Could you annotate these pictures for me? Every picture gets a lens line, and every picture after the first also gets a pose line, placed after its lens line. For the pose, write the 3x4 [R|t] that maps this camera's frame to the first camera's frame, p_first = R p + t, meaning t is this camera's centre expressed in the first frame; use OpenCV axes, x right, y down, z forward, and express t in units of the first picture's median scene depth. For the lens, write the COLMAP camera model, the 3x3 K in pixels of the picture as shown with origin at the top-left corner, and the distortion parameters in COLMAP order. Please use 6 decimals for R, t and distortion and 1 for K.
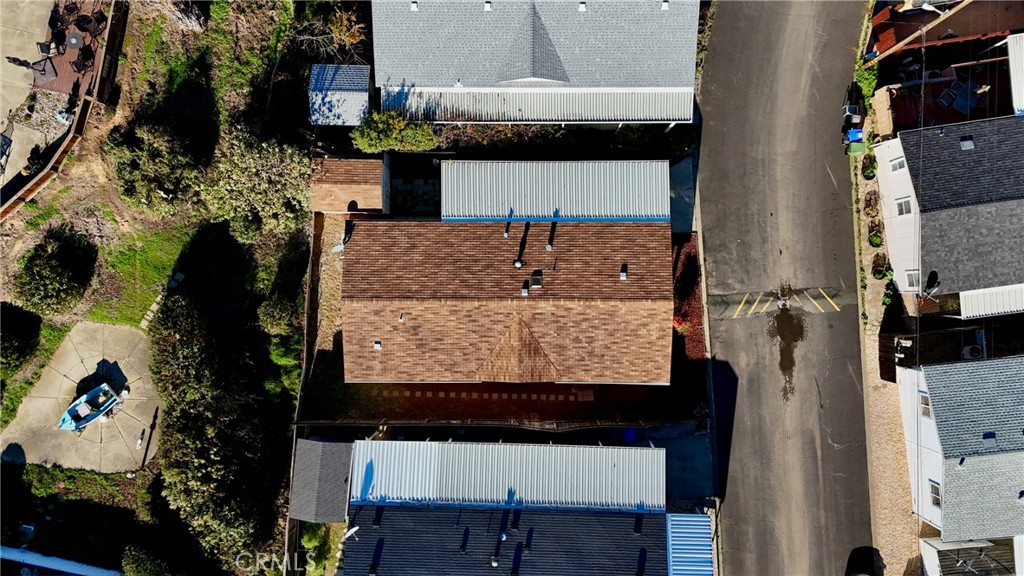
lens RADIAL K [[752.4, 0, 512.3], [0, 752.4, 286.7], [0, 0, 1]] dist [0.061294, -0.015768]
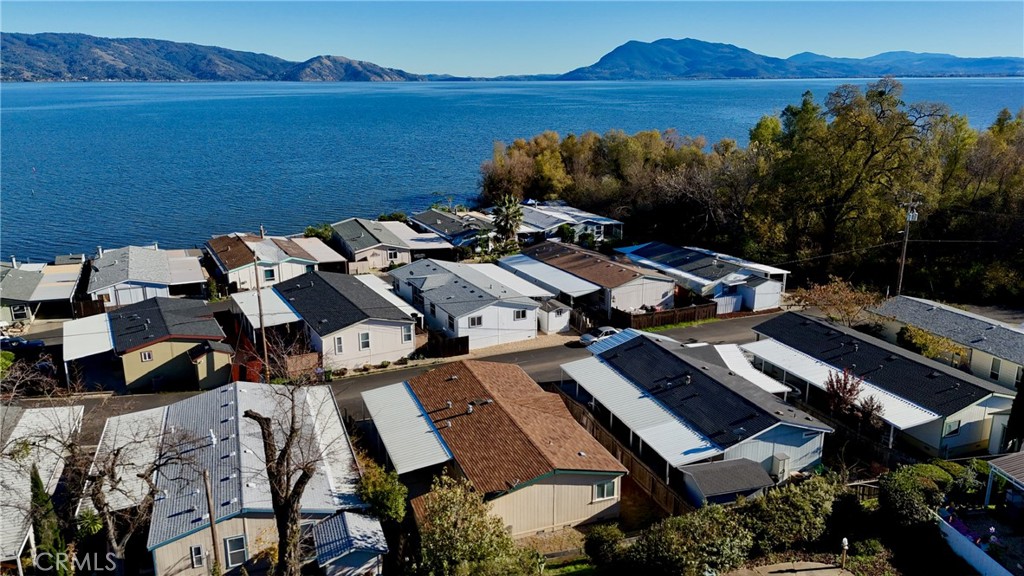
lens RADIAL K [[752.4, 0, 512.6], [0, 752.4, 287.7], [0, 0, 1]] dist [0.061294, -0.015768]
pose [[-0.360779, -0.195101, 0.912017, -1.065489], [0.932310, -0.101909, 0.347006, -0.358838], [0.025242, 0.975474, 0.218661, 0.527704]]
